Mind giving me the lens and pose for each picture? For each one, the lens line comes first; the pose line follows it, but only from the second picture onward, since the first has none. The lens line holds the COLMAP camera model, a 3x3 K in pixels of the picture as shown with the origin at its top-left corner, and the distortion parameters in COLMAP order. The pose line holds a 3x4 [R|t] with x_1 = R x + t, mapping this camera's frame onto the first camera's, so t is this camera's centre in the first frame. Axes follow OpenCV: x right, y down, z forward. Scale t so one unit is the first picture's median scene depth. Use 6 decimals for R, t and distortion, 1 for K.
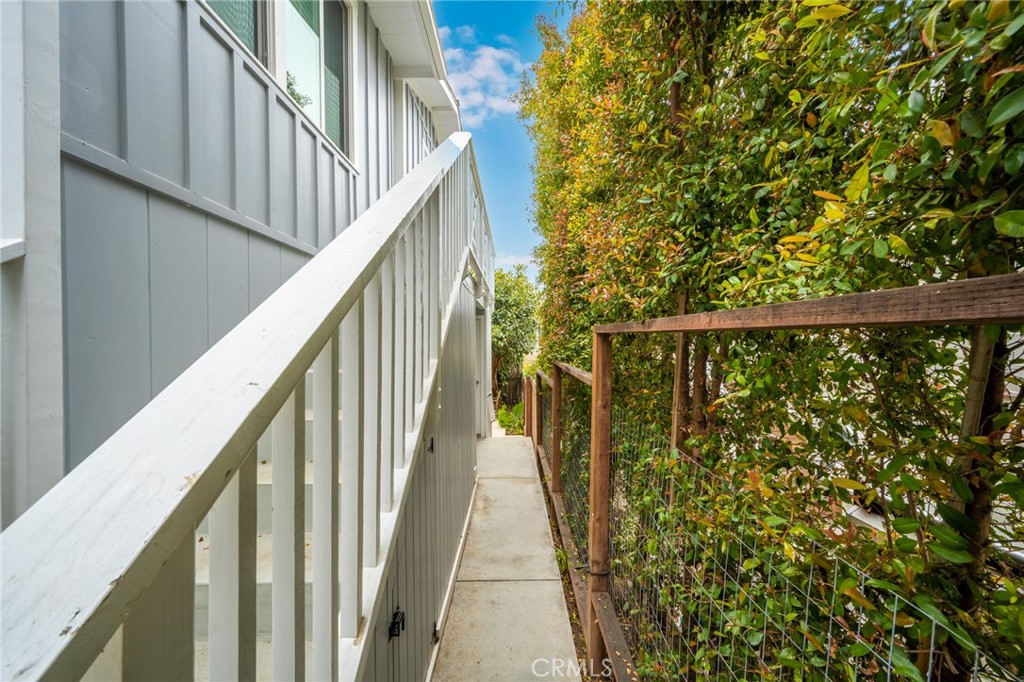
lens RADIAL K [[405.3, 0, 511.6], [0, 405.3, 339.8], [0, 0, 1]] dist [0.000181, 0.000905]
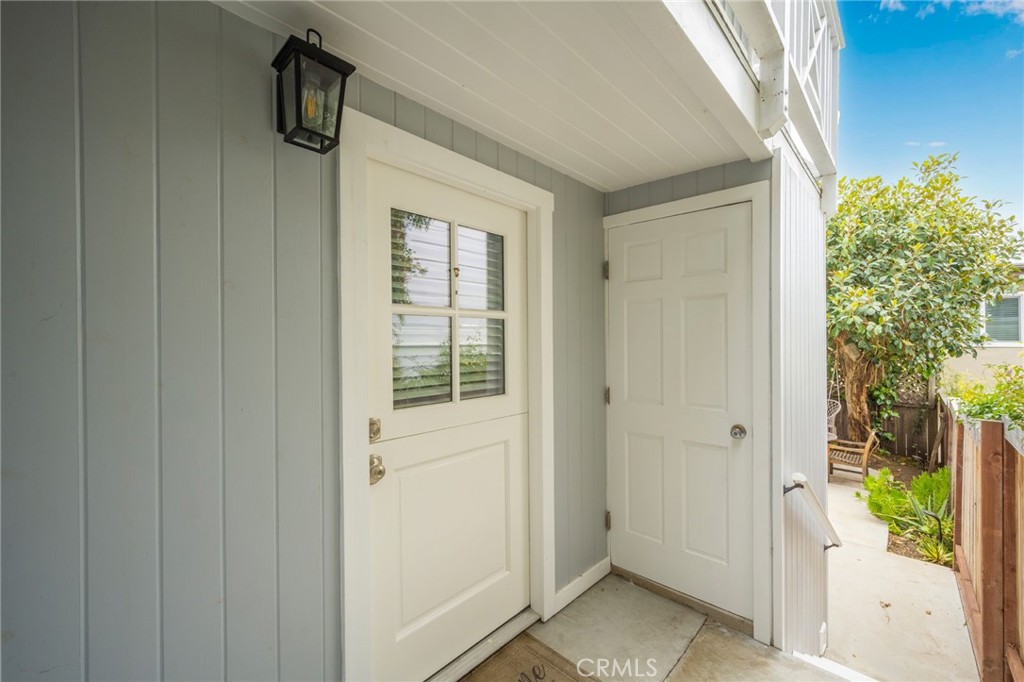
lens RADIAL K [[405.3, 0, 511.7], [0, 405.3, 342.5], [0, 0, 1]] dist [0.000181, 0.000905]
pose [[0.716536, -0.000153, -0.697550, -0.001178], [0.000371, 1.000000, 0.000162, 0.022504], [0.697550, -0.000374, 0.716536, 0.371993]]
